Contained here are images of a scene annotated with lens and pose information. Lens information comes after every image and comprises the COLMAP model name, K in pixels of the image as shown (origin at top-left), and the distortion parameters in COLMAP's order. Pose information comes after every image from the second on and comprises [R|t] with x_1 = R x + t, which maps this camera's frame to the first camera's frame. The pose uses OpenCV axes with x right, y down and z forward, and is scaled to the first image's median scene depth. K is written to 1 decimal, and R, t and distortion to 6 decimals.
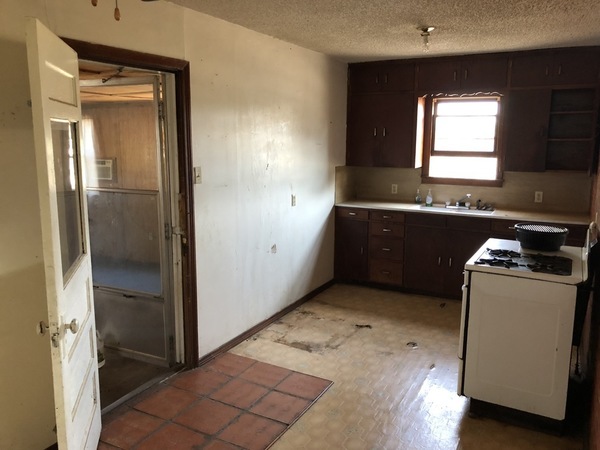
lens RADIAL K [[494.6, 0, 300.7], [0, 494.6, 225.1], [0, 0, 1]] dist [0.008314, 0.002461]
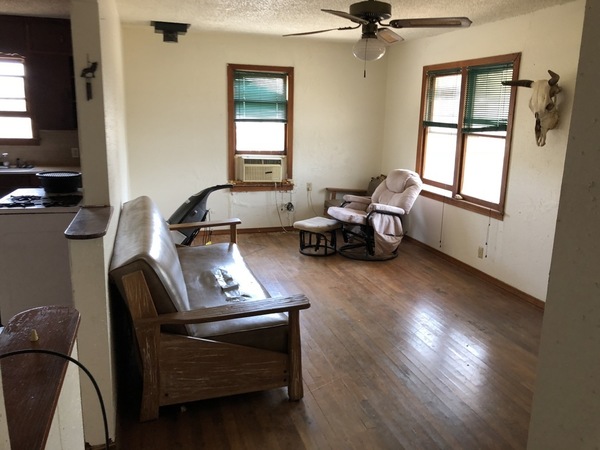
lens RADIAL K [[494.6, 0, 301.9], [0, 494.6, 223.8], [0, 0, 1]] dist [0.008314, 0.002461]
pose [[0.686406, -0.156519, 0.710175, 0.007254], [0.105131, 0.987662, 0.116063, 0.026794], [-0.719579, -0.005005, 0.694392, -0.158473]]
